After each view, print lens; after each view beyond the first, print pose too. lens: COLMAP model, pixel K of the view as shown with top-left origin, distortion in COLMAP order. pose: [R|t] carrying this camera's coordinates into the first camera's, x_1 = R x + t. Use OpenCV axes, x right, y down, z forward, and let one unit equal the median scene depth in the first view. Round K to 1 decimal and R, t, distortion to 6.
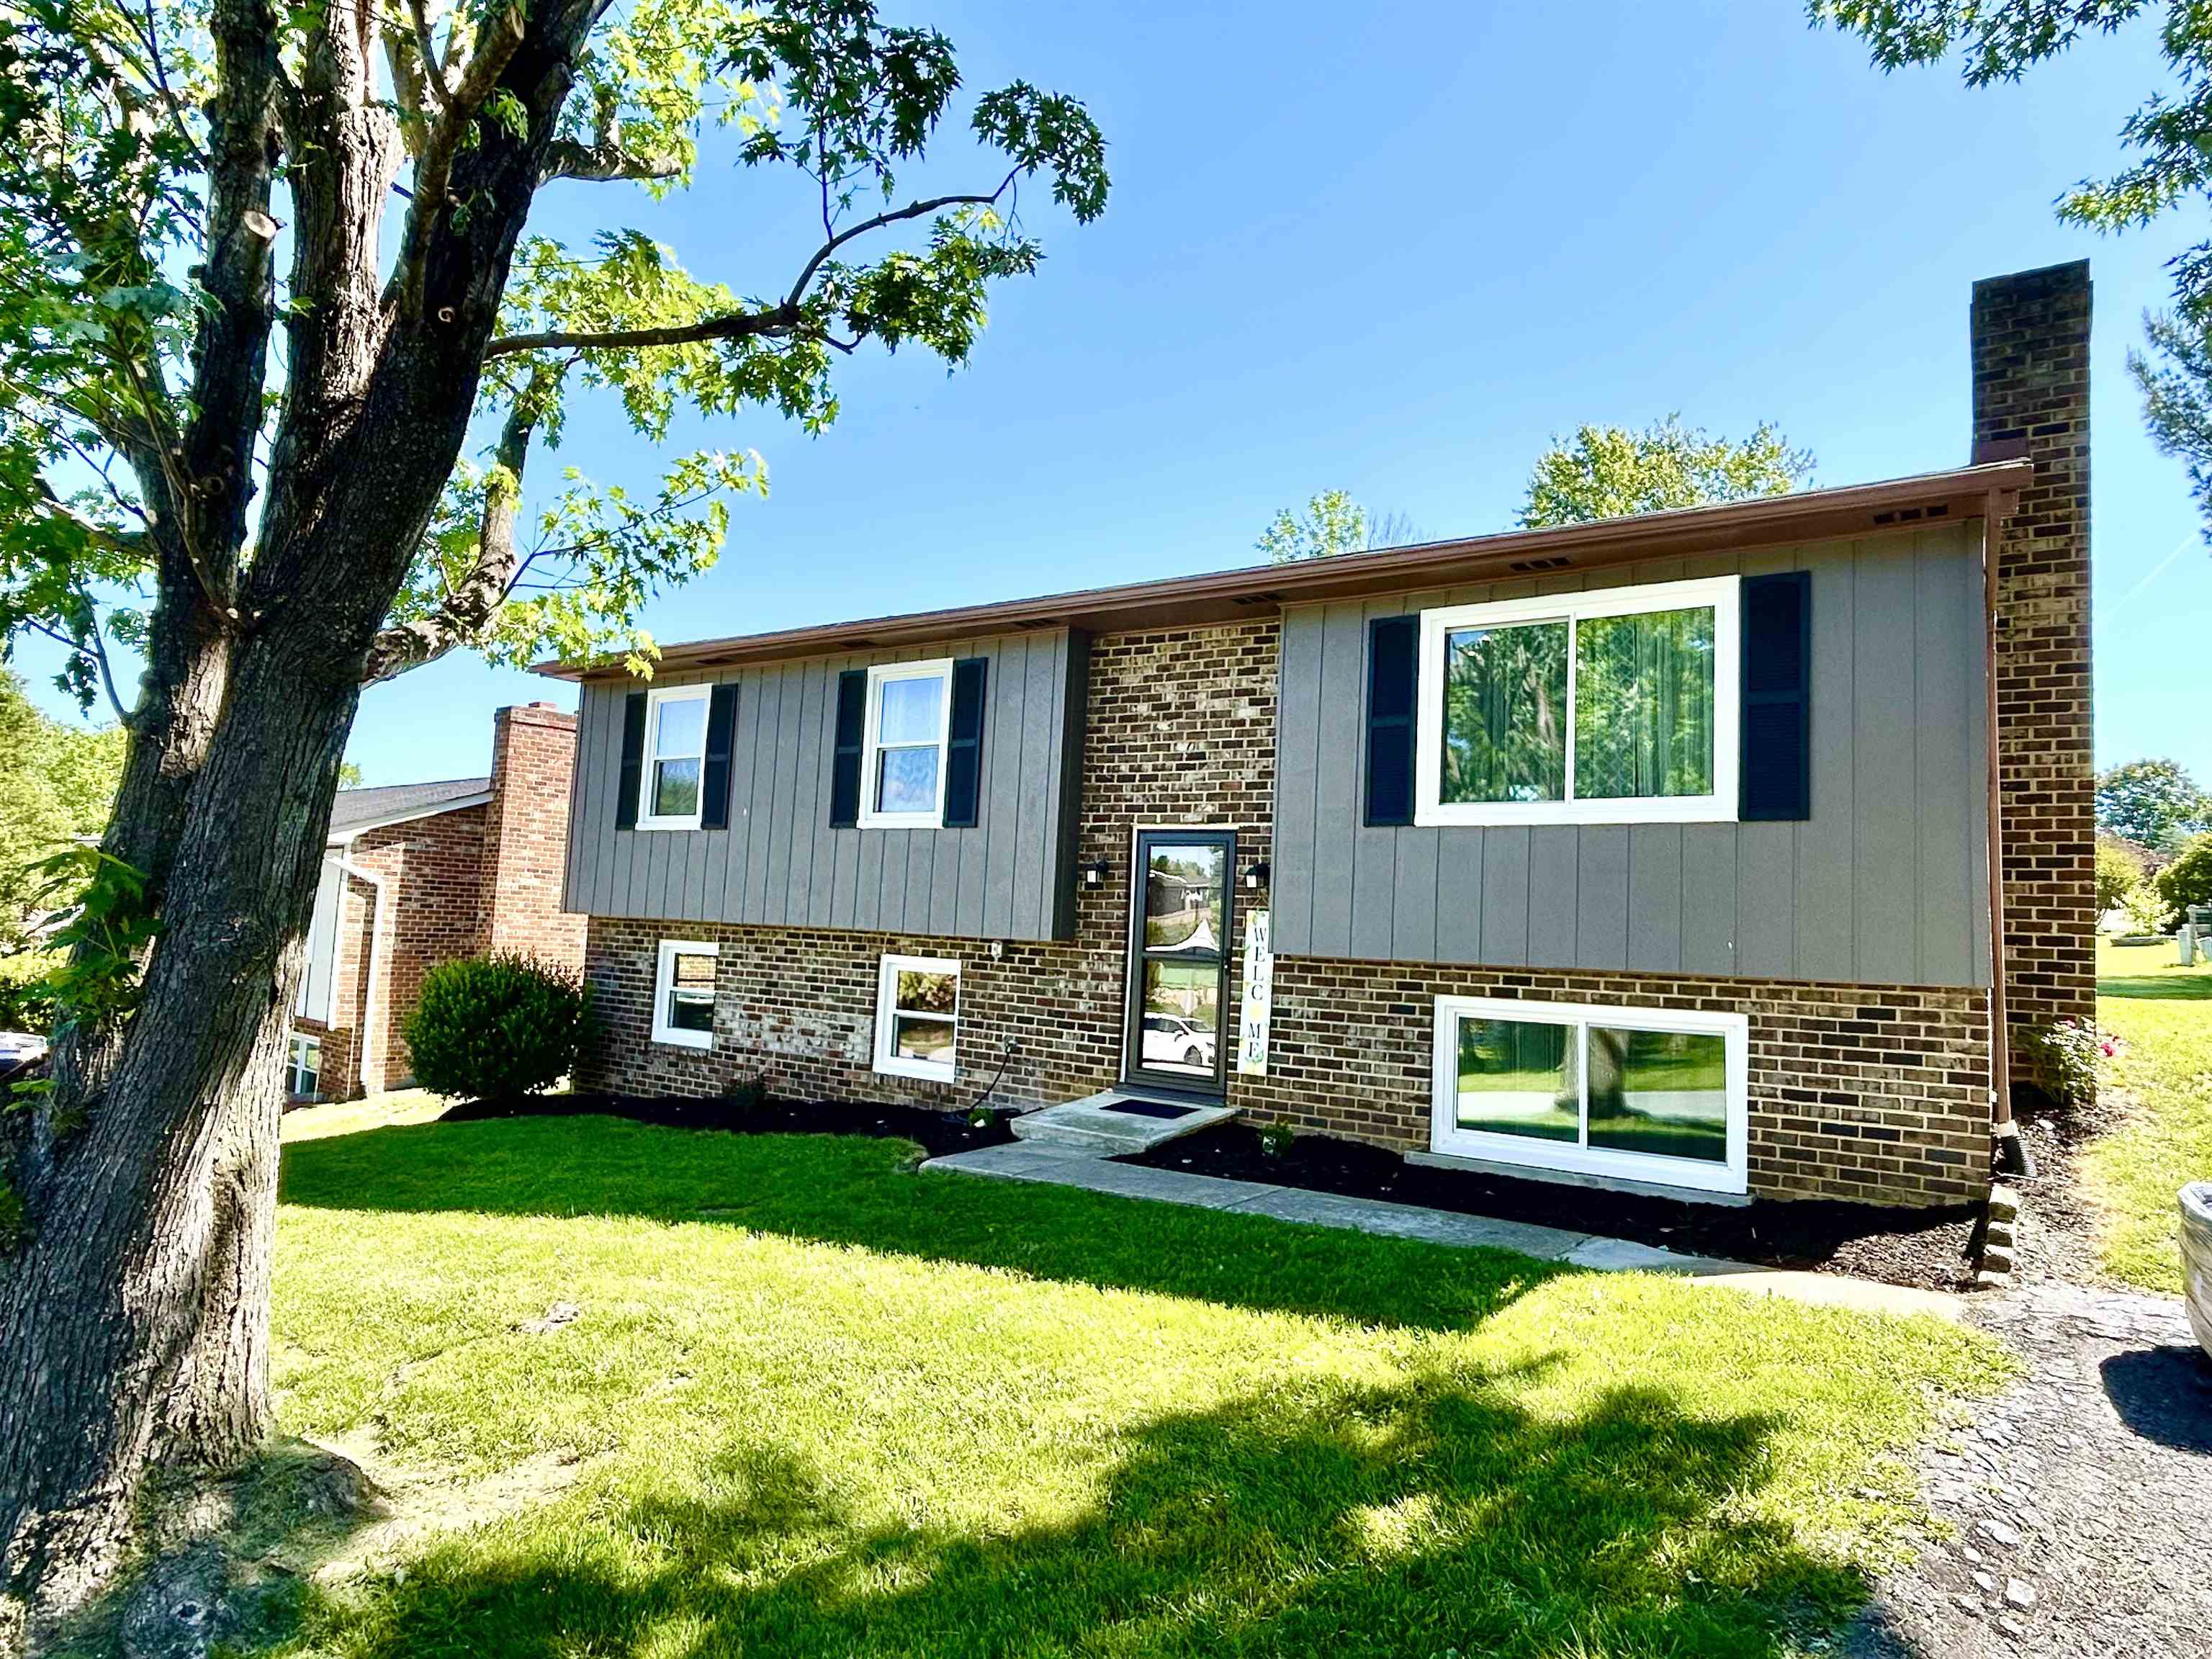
lens RADIAL K [[1298.4, 0, 1106.0], [0, 1298.4, 829.5], [0, 0, 1]] dist [0.002830, 0.000572]
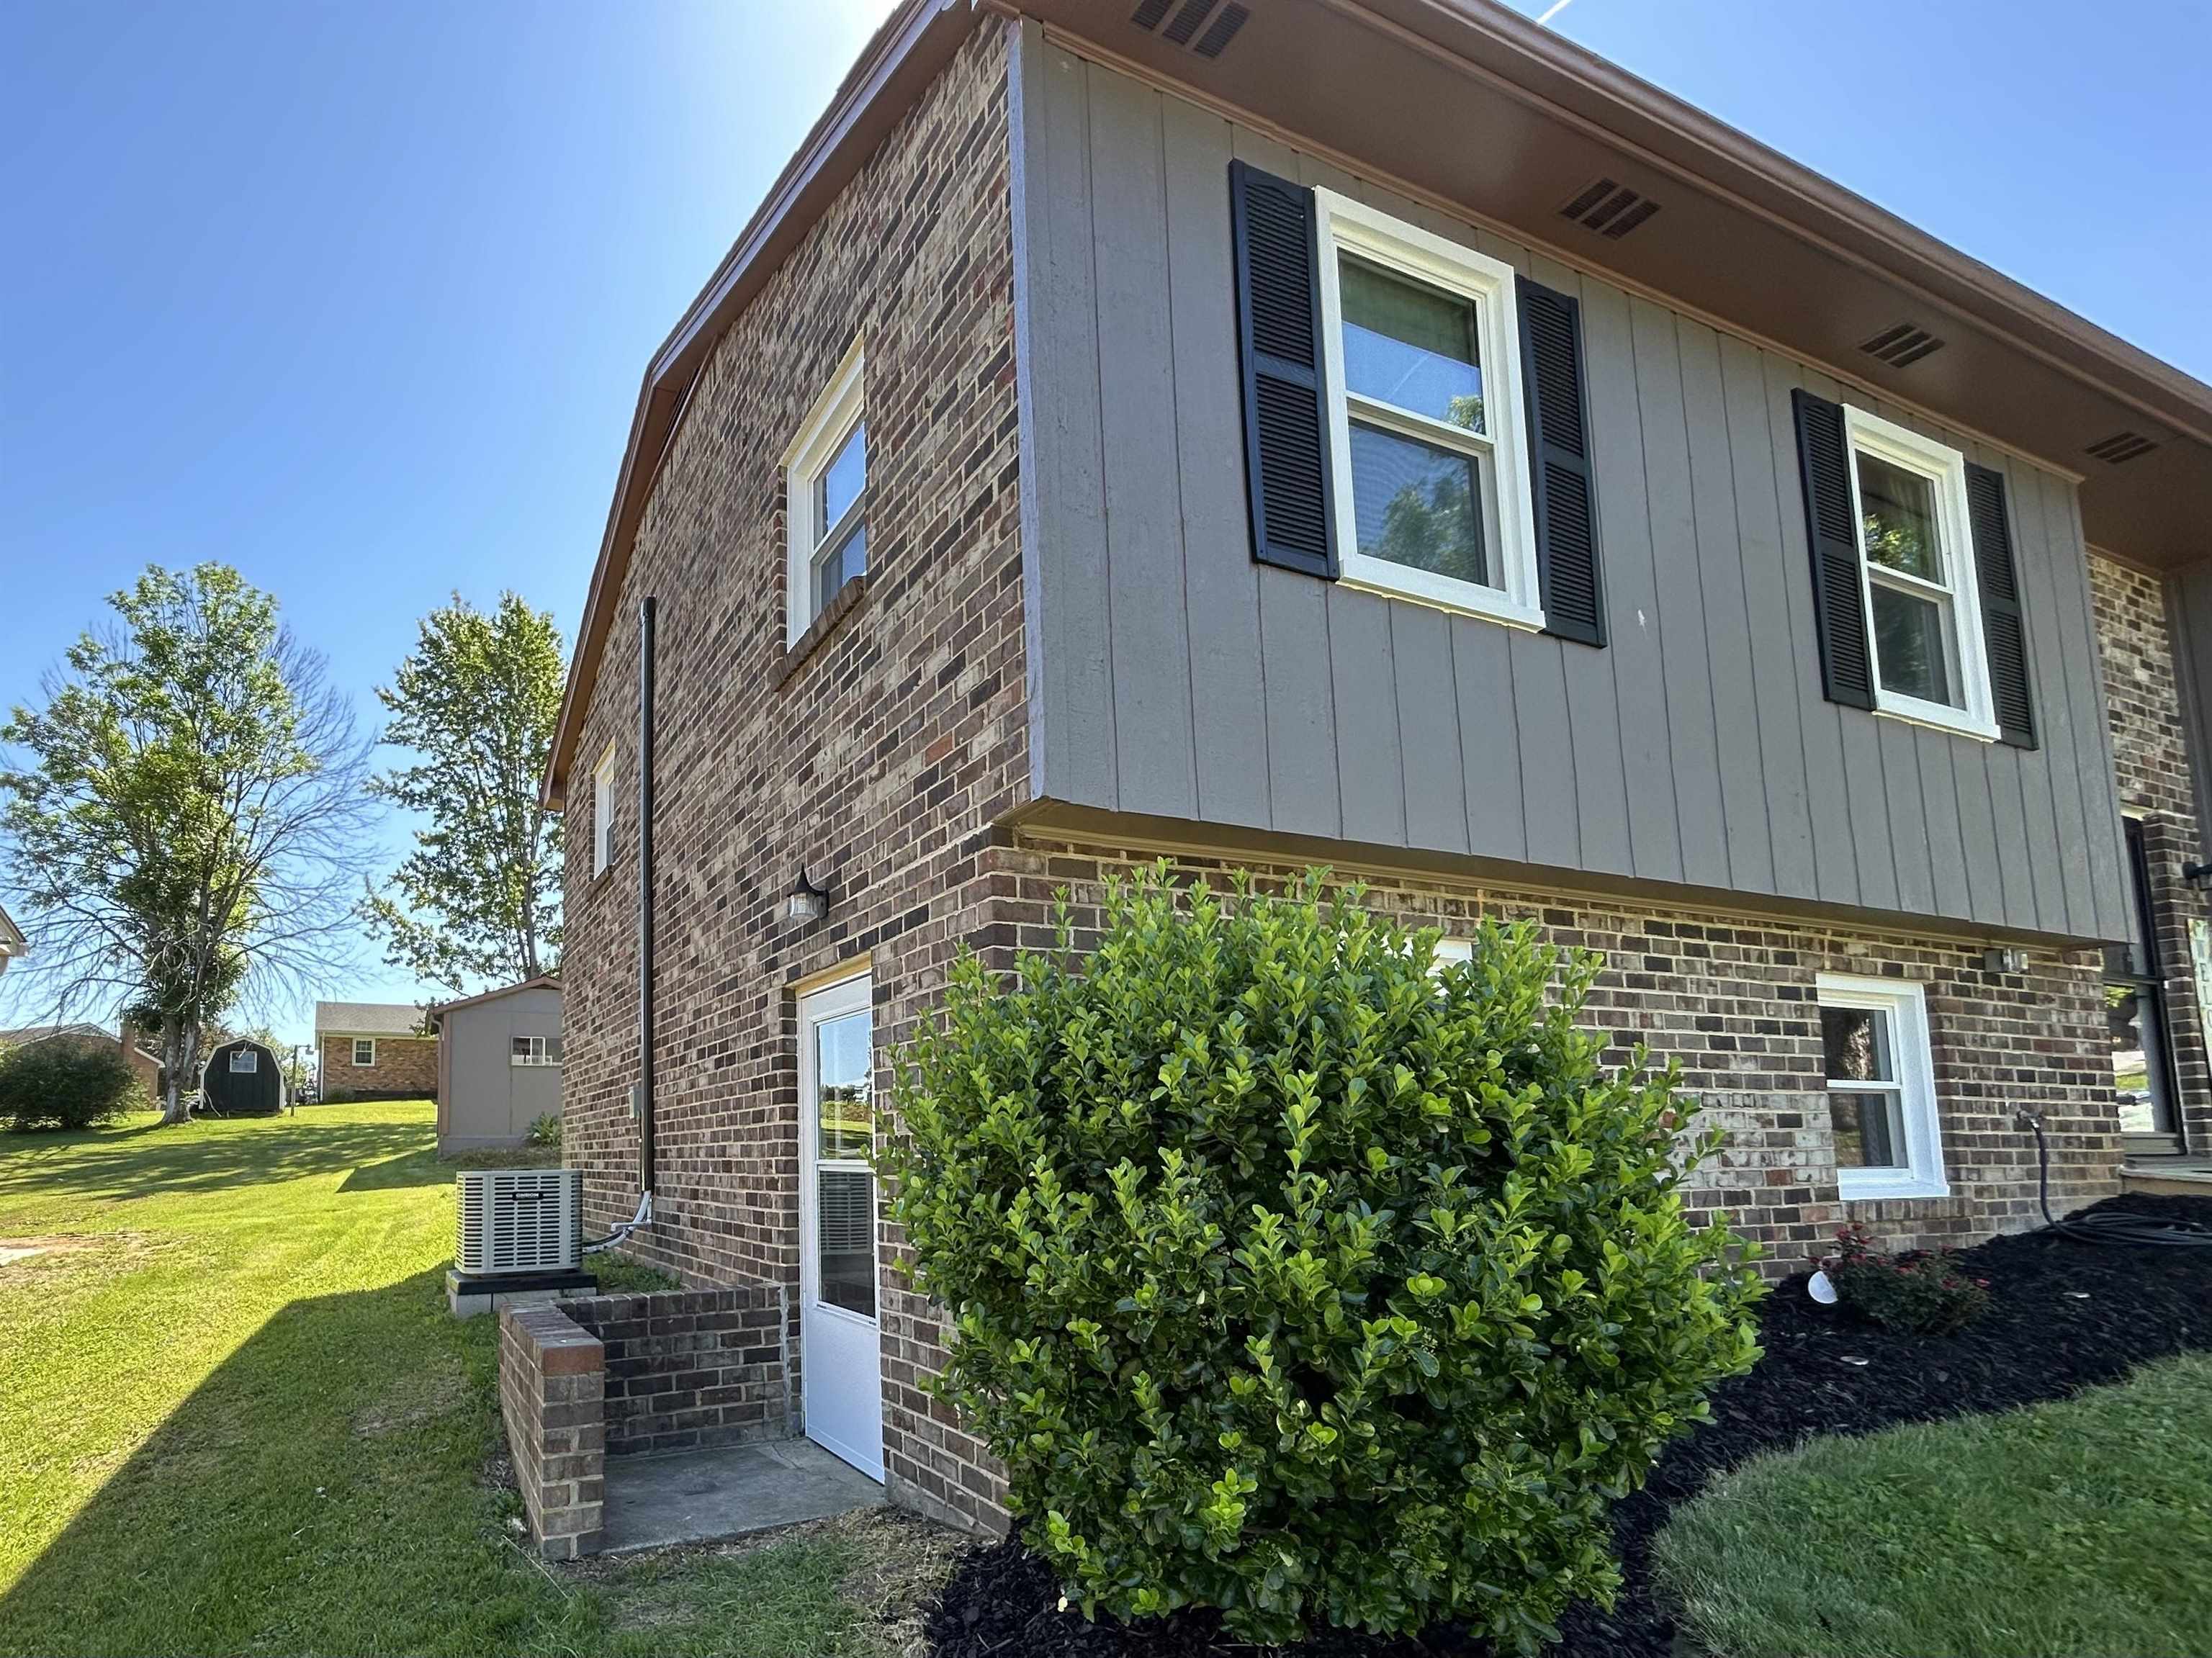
lens RADIAL K [[1109.8, 0, 799.9], [0, 1109.8, 1036.0], [0, 0, 1]] dist [-0.007174, 0.001766]
pose [[0.558082, 0.029781, 0.829251, -0.845586], [-0.032328, 0.999377, -0.014134, 0.156793], [-0.829156, -0.018920, 0.558697, 1.213049]]
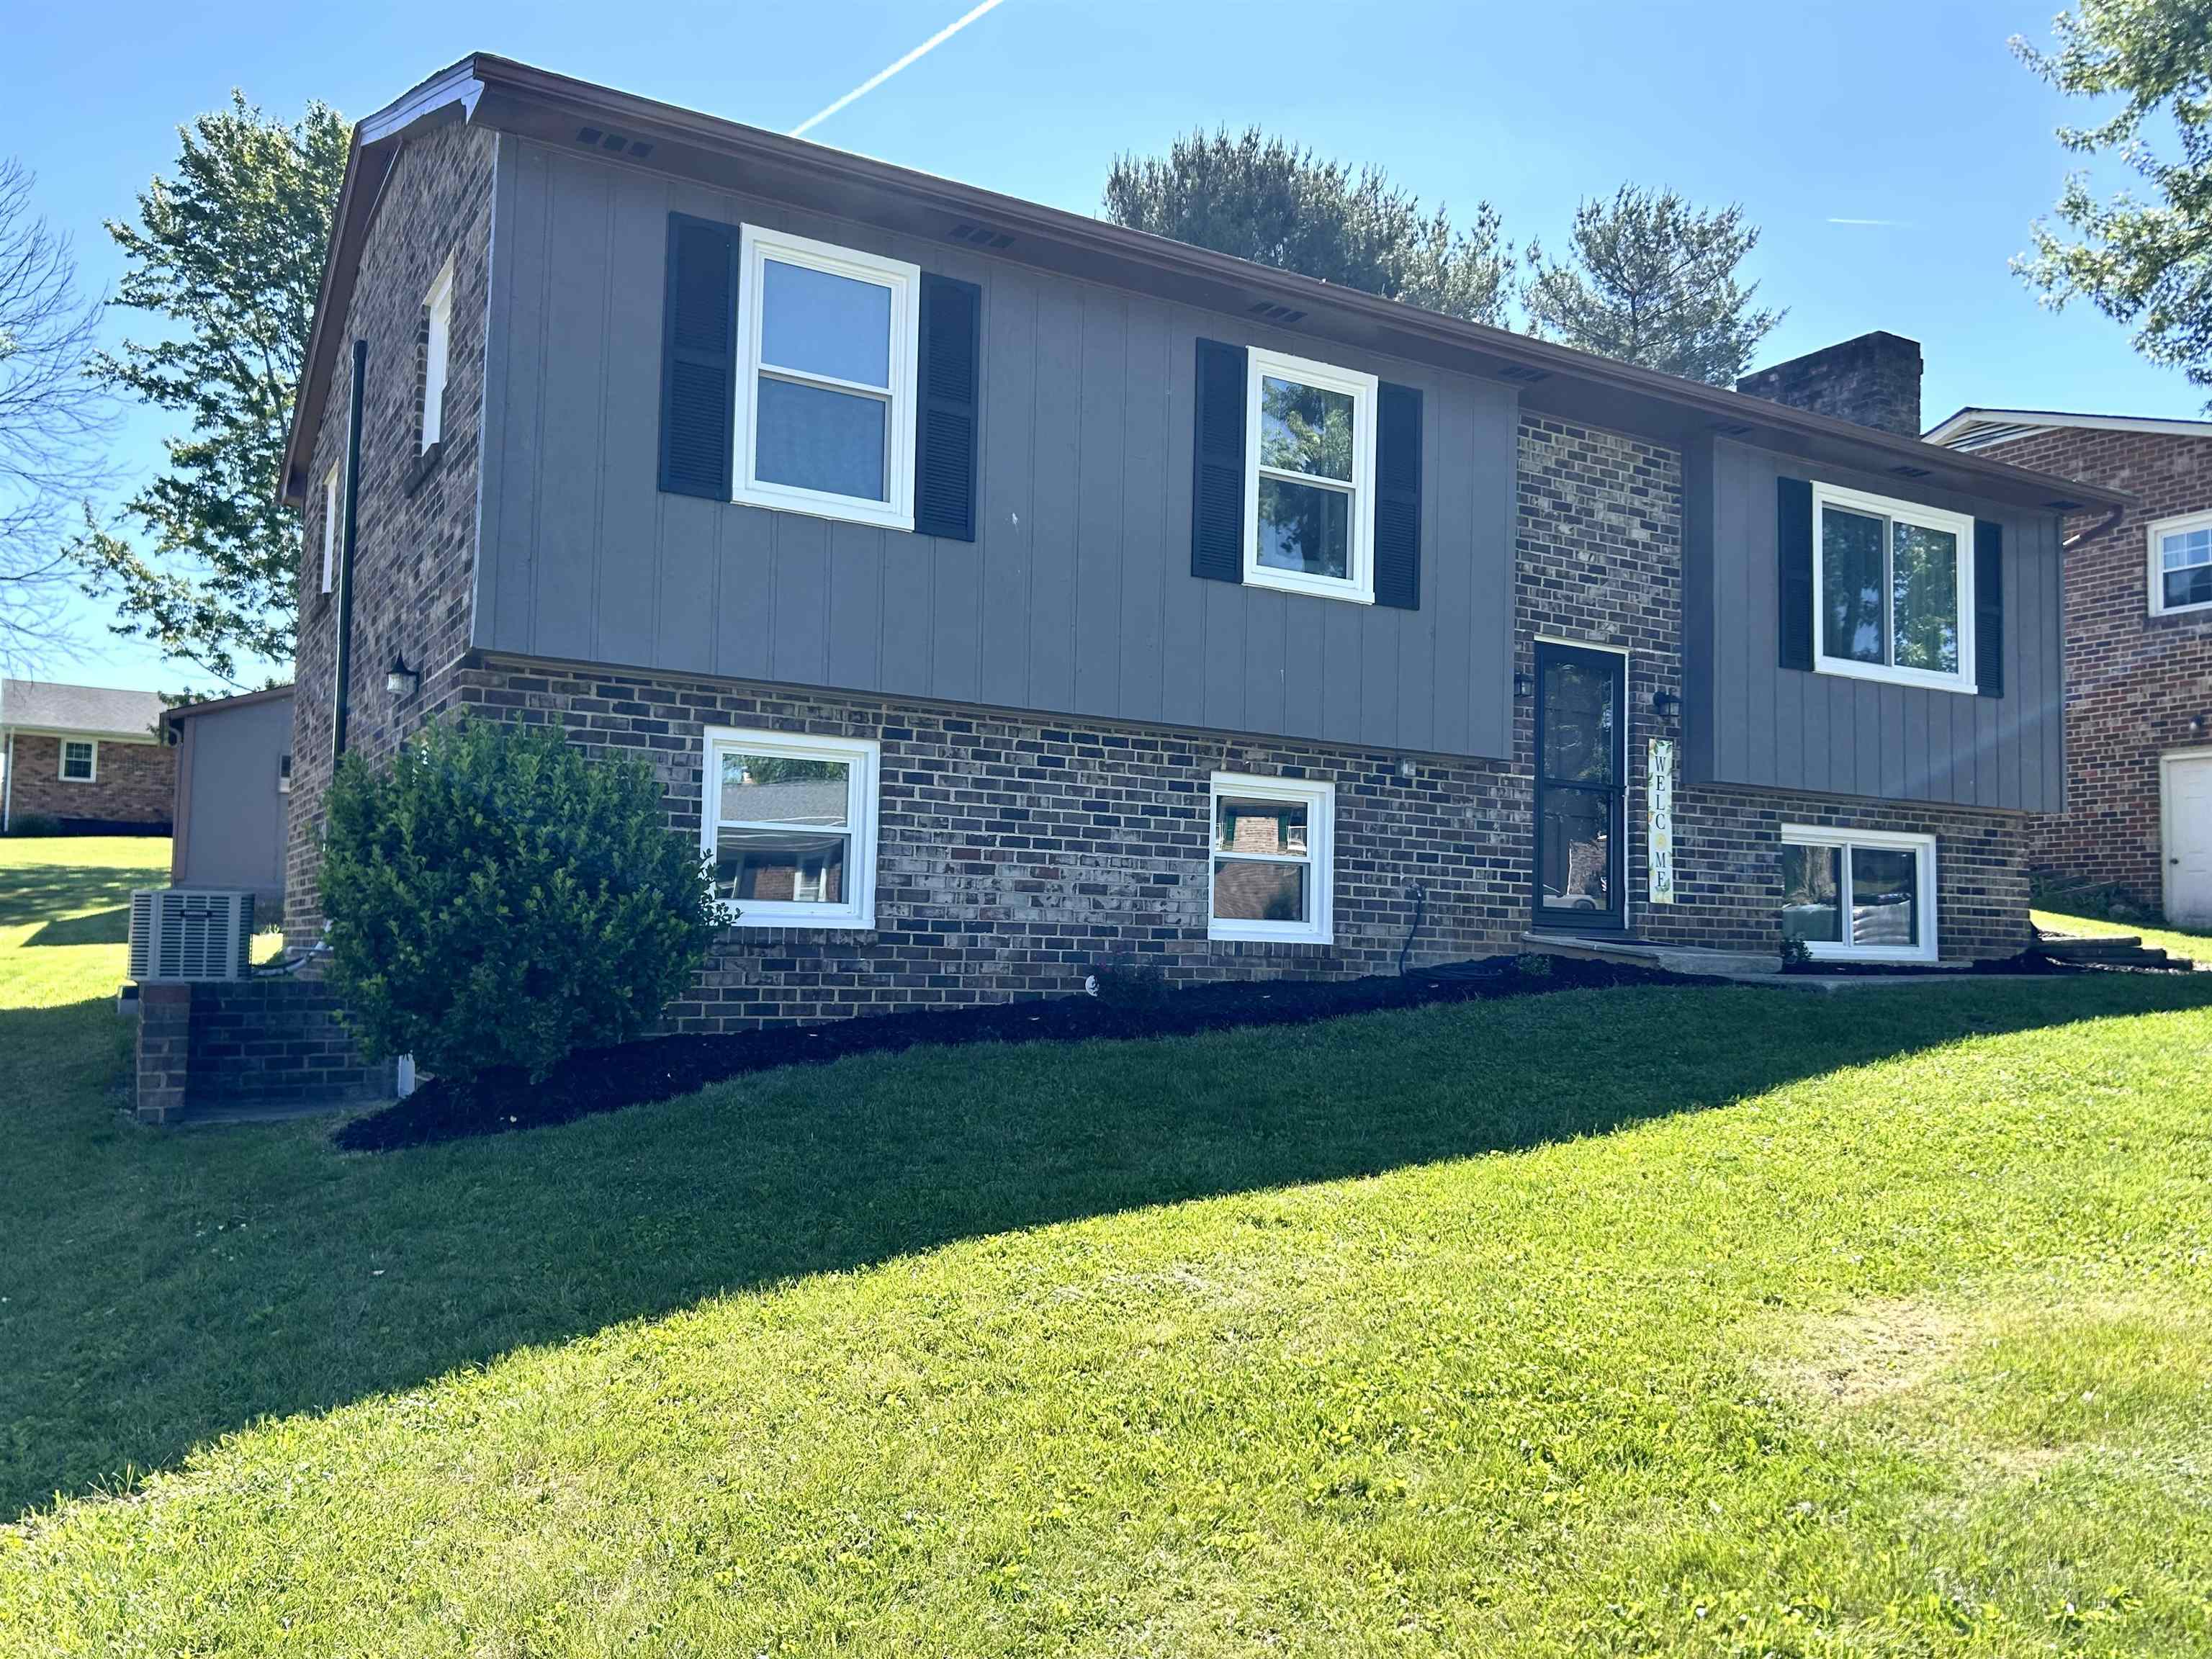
lens RADIAL K [[1726.2, 0, 1106.0], [0, 1726.2, 829.5], [0, 0, 1]] dist [0.150558, -0.314413]
pose [[0.426726, 0.023476, 0.904076, -1.145457], [-0.078583, 0.996845, 0.011206, 0.135213], [-0.900960, -0.075827, 0.427224, 0.732262]]
